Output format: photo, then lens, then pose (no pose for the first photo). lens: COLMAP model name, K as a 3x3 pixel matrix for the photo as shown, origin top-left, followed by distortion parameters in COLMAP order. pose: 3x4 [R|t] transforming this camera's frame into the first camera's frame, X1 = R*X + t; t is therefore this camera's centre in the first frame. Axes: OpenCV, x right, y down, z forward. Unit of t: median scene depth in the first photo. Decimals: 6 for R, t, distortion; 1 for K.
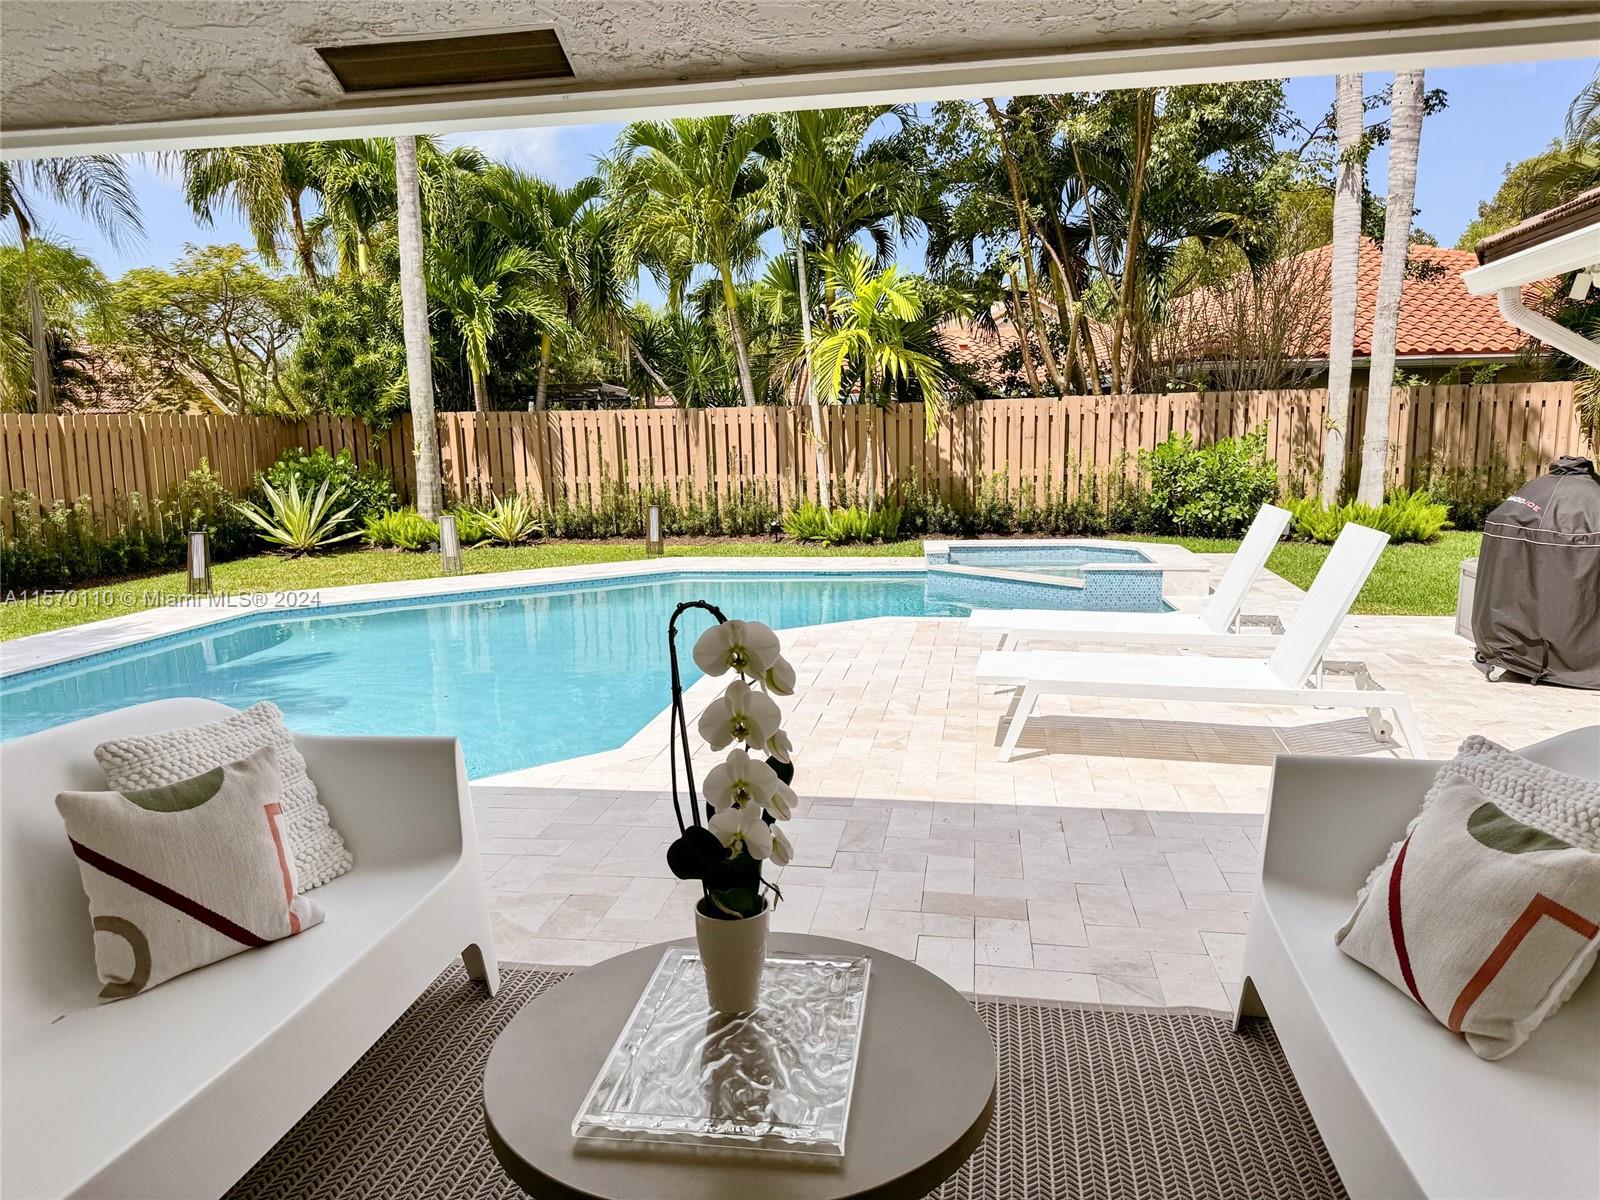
lens RADIAL K [[1106.6, 0, 800.0], [0, 1106.6, 600.0], [0, 0, 1]] dist [0.002320, -0.035615]
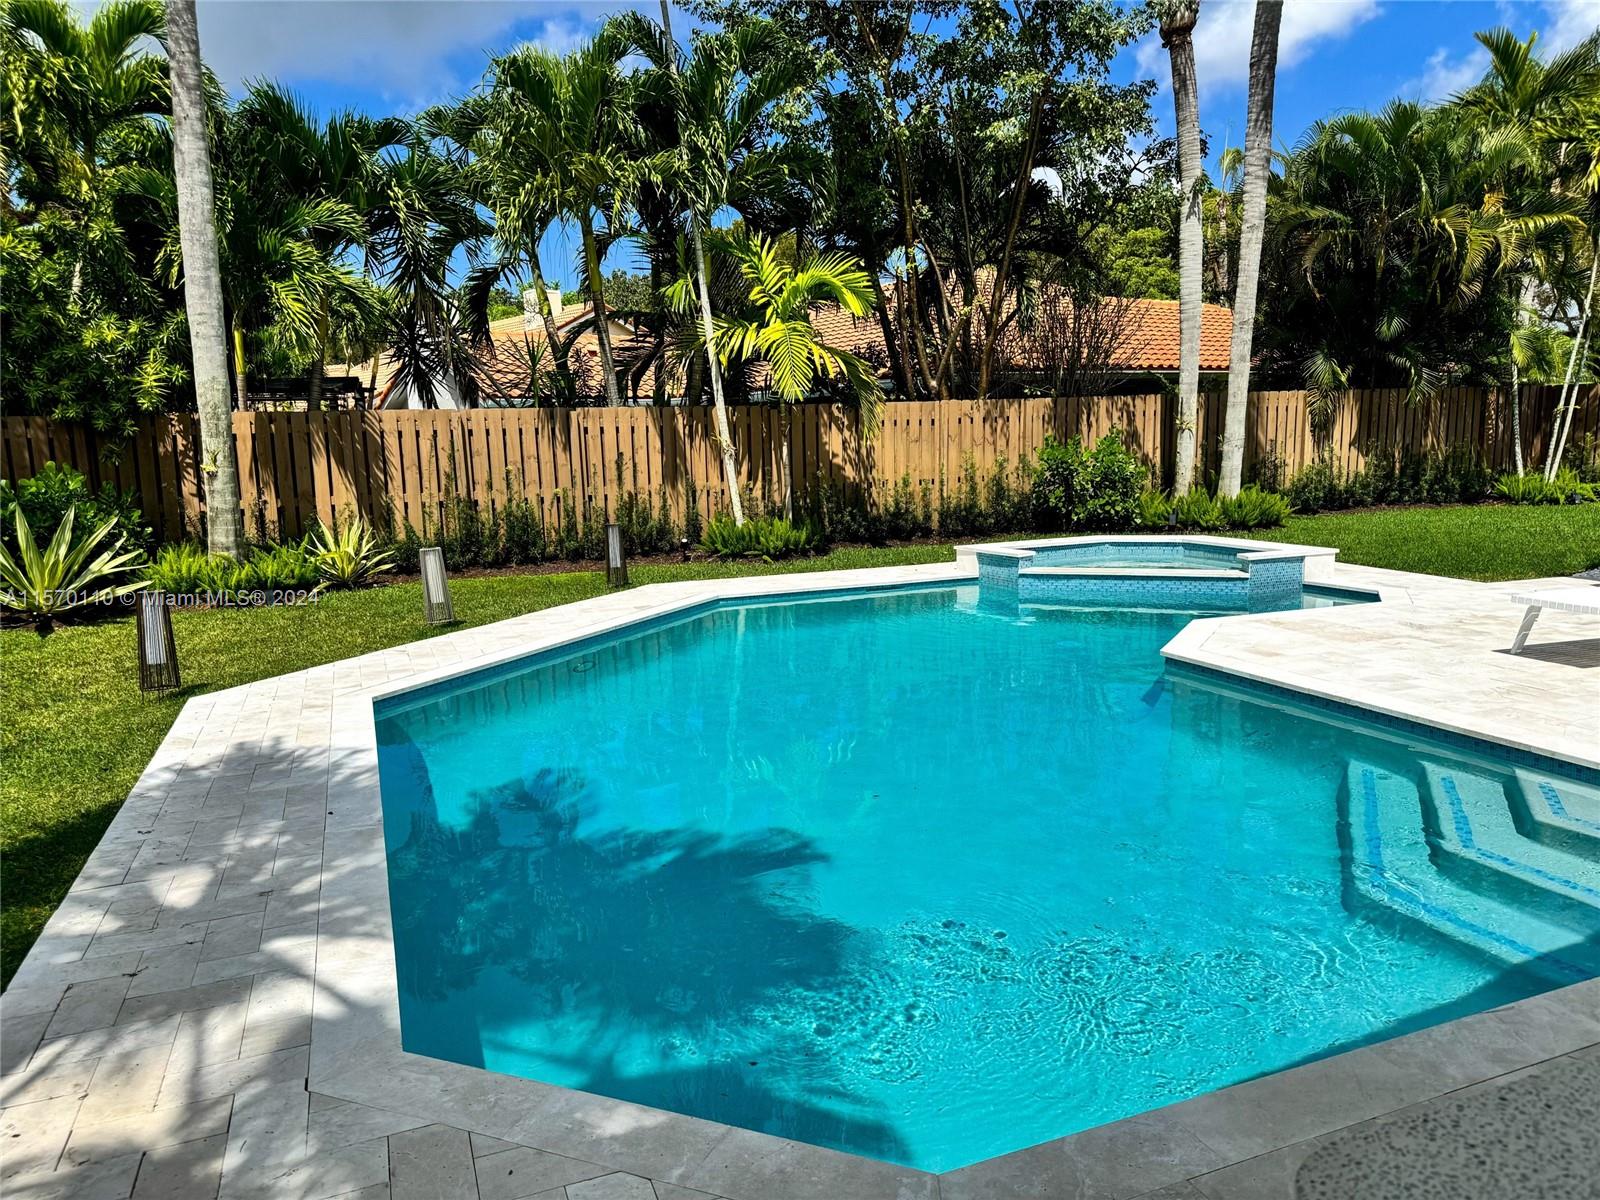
lens RADIAL K [[1106.6, 0, 800.0], [0, 1106.6, 600.0], [0, 0, 1]] dist [0.002320, -0.035615]
pose [[0.856317, -0.079420, 0.510307, -0.406243], [0.085299, 0.996284, 0.011918, -0.024733], [-0.509358, 0.033323, 0.859909, 0.199541]]
